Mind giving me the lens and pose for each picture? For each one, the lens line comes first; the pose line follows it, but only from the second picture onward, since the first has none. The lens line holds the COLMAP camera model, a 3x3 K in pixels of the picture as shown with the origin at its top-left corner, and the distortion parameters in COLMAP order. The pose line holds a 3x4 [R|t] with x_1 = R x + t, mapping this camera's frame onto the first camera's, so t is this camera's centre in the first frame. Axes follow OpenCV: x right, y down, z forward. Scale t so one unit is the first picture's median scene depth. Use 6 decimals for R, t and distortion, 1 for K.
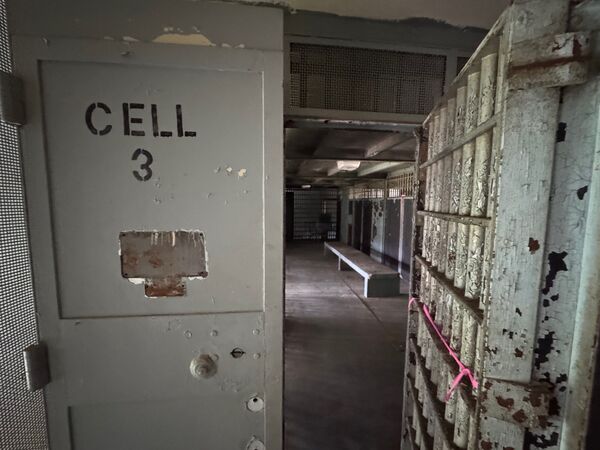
lens RADIAL K [[240.2, 0, 298.3], [0, 240.2, 226.6], [0, 0, 1]] dist [-0.004802, 0.000002]
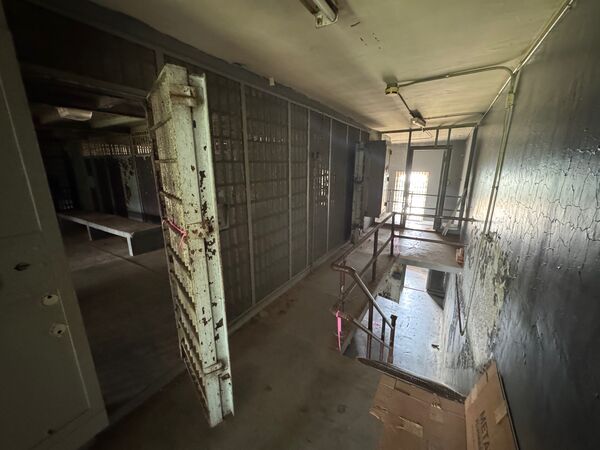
lens RADIAL K [[240.2, 0, 299.0], [0, 240.2, 226.4], [0, 0, 1]] dist [-0.004802, 0.000002]
pose [[0.600983, -0.205893, 0.772287, -0.199297], [0.078392, 0.976776, 0.199407, 0.110257], [-0.795408, -0.059299, 0.603166, -0.644018]]
